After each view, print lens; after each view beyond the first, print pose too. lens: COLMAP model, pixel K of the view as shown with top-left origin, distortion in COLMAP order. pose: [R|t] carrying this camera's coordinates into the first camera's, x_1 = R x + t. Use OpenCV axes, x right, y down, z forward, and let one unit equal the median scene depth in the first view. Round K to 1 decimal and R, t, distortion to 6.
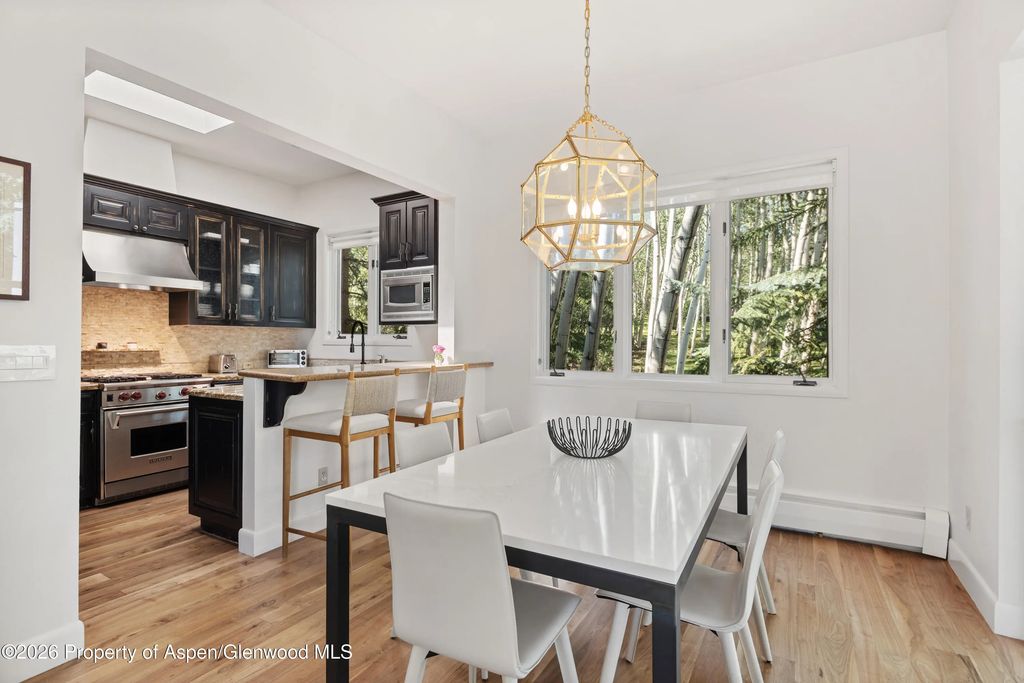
lens RADIAL K [[494.3, 0, 514.7], [0, 494.3, 340.8], [0, 0, 1]] dist [0.004013, -0.002931]
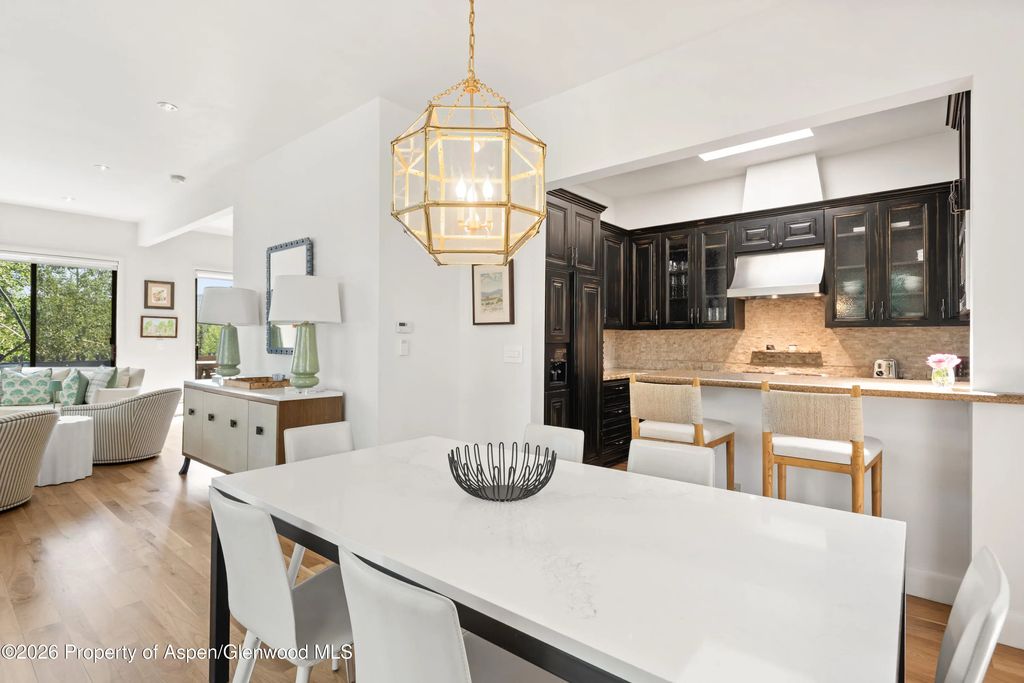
lens RADIAL K [[494.3, 0, 517.1], [0, 494.3, 337.8], [0, 0, 1]] dist [0.004013, -0.002931]
pose [[-0.169890, -0.009874, -0.985413, 0.440842], [-0.004207, 0.999948, -0.009295, 0.000349], [0.985454, 0.002566, -0.169923, 0.567527]]
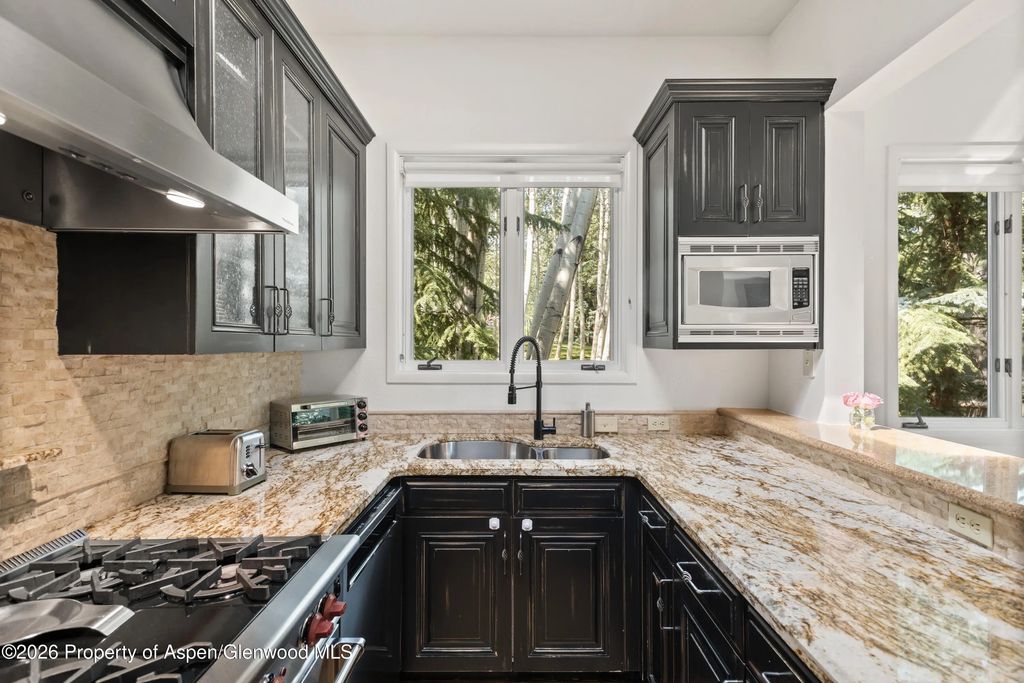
lens RADIAL K [[480.1, 0, 517.0], [0, 480.1, 343.3], [0, 0, 1]] dist [0.013557, -0.001142]
pose [[0.860236, -0.002093, 0.509892, -0.655837], [-0.000250, 0.999990, 0.004526, -0.040695], [-0.509896, -0.004021, 0.860226, 0.687243]]
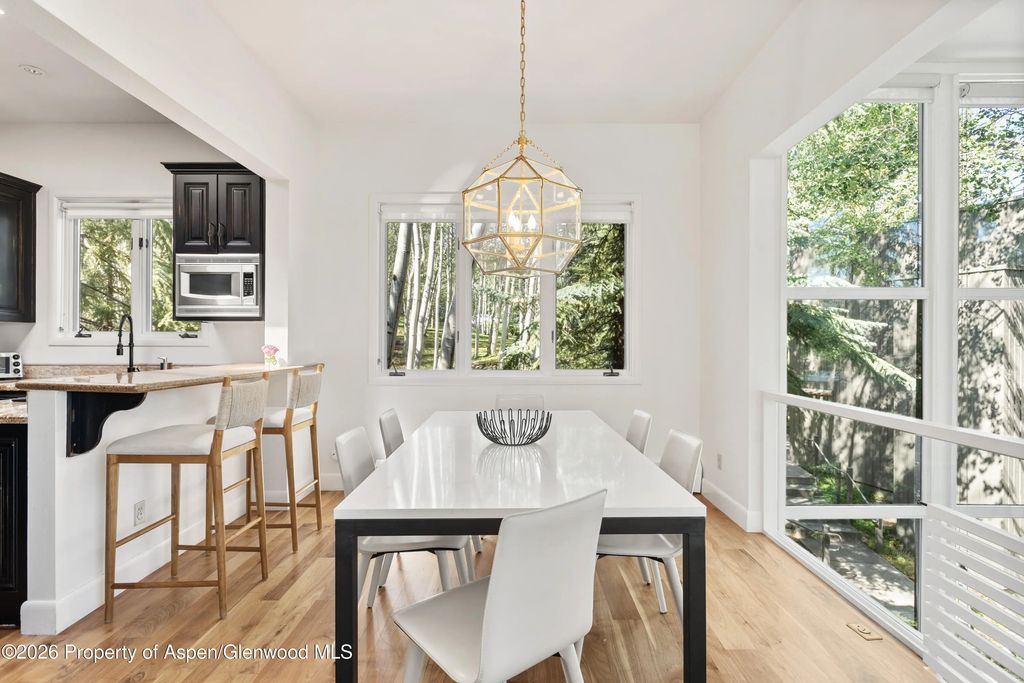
lens RADIAL K [[494.3, 0, 516.5], [0, 494.3, 343.4], [0, 0, 1]] dist [0.004013, -0.002931]
pose [[0.865449, -0.000431, 0.500997, -0.196732], [-0.001732, 0.999991, 0.003852, 0.001289], [-0.500994, -0.004201, 0.865440, 0.016332]]
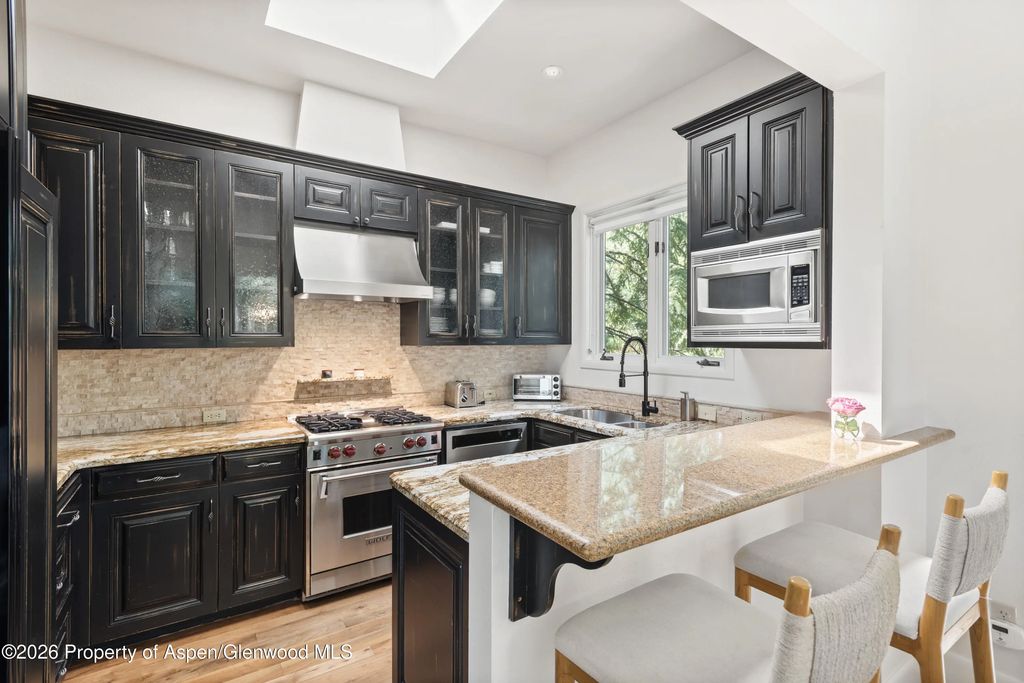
lens RADIAL K [[480.1, 0, 512.9], [0, 480.1, 339.4], [0, 0, 1]] dist [0.013557, -0.001142]
pose [[0.897401, -0.002143, -0.441210, -0.213374], [0.002643, 0.999996, 0.000520, -0.042885], [0.441207, -0.001632, 0.897404, 0.417415]]
